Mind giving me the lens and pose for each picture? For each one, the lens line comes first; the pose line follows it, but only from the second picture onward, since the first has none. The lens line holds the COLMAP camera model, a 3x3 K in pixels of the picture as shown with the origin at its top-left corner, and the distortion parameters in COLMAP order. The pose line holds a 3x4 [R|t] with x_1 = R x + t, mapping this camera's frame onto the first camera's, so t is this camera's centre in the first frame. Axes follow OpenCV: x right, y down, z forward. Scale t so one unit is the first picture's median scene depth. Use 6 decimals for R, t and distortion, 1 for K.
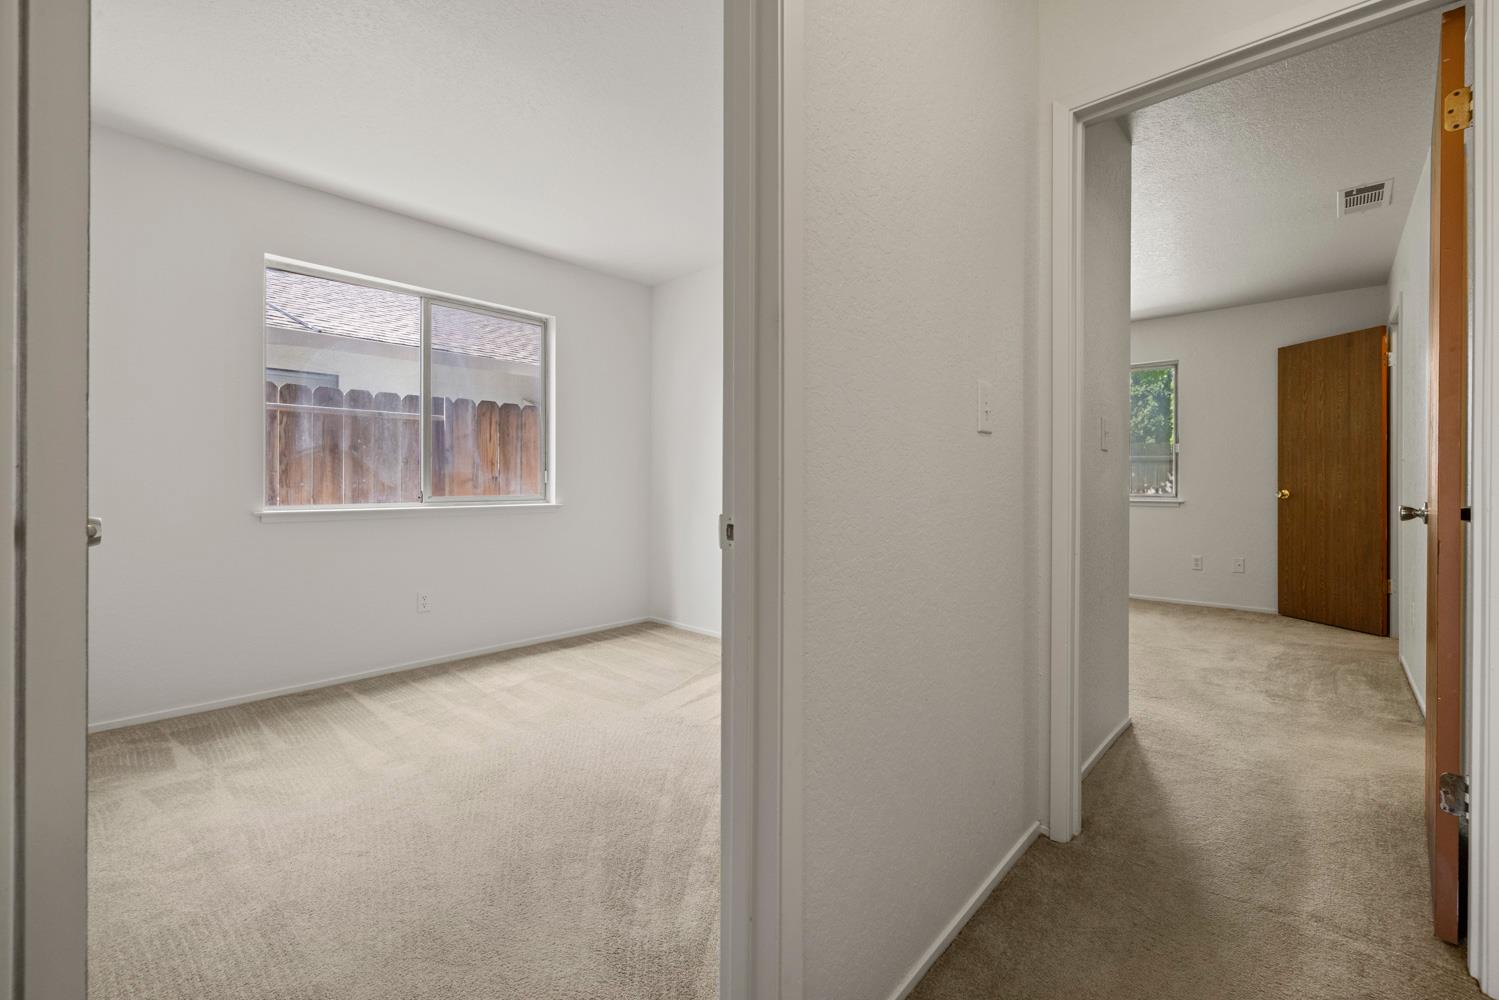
lens RADIAL K [[632.4, 0, 744.8], [0, 632.4, 480.3], [0, 0, 1]] dist [0.001313, -0.000978]
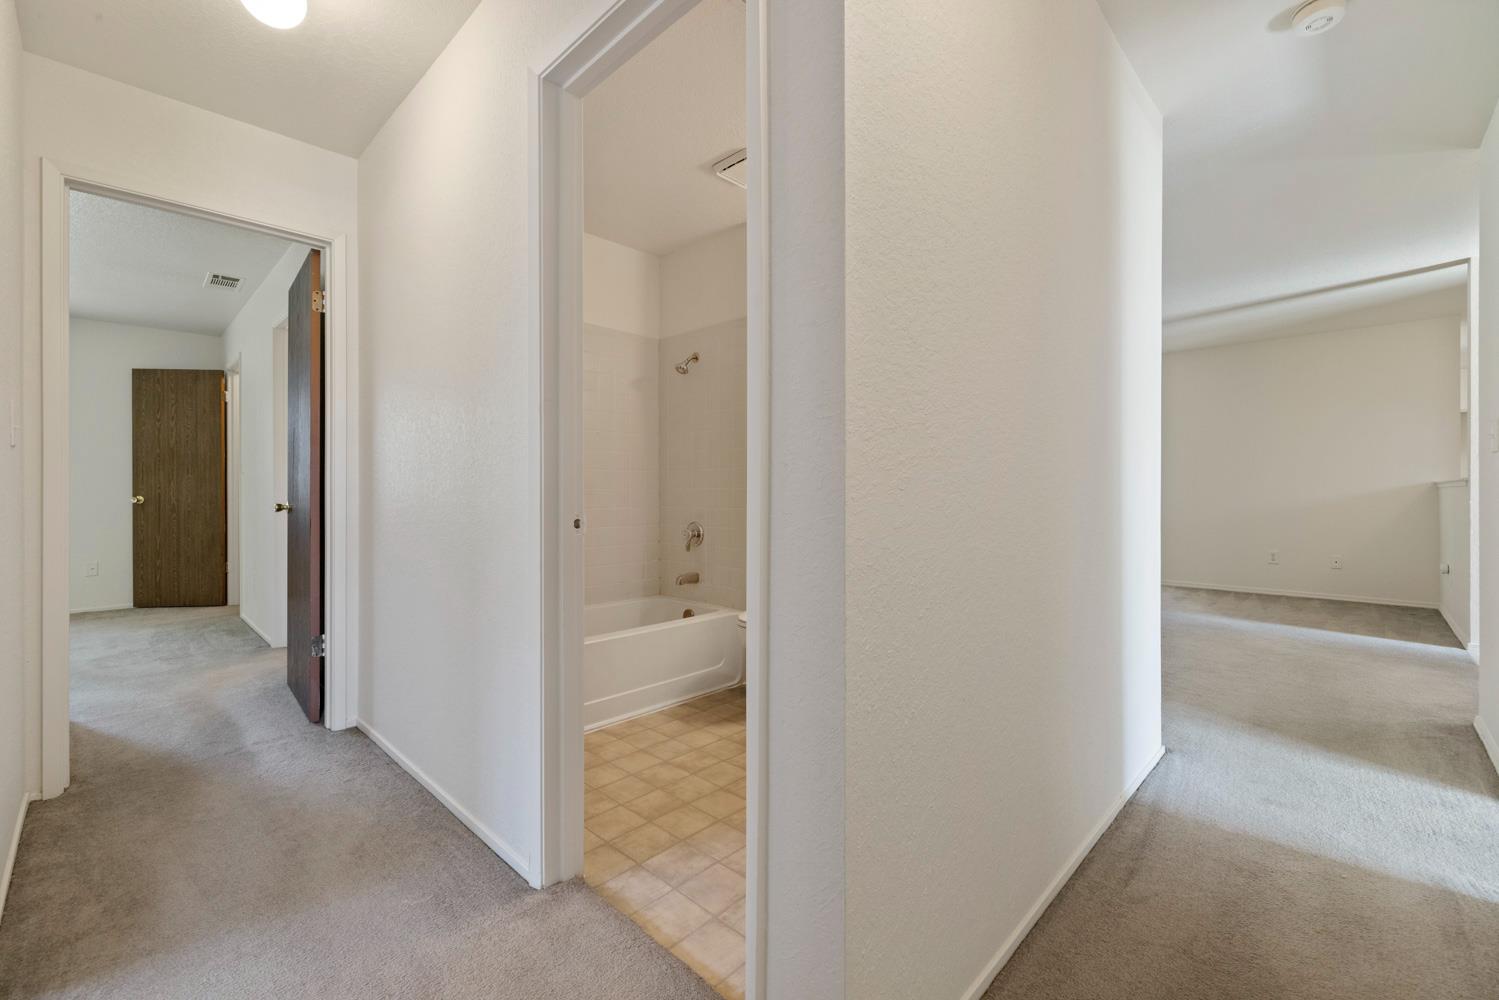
lens RADIAL K [[632.4, 0, 752.3], [0, 632.4, 490.2], [0, 0, 1]] dist [0.001313, -0.000978]
pose [[0.028871, -0.003454, 0.999577, -0.318314], [-0.002593, 0.999990, 0.003531, -0.002614], [-0.999580, -0.002694, 0.028862, -0.163437]]
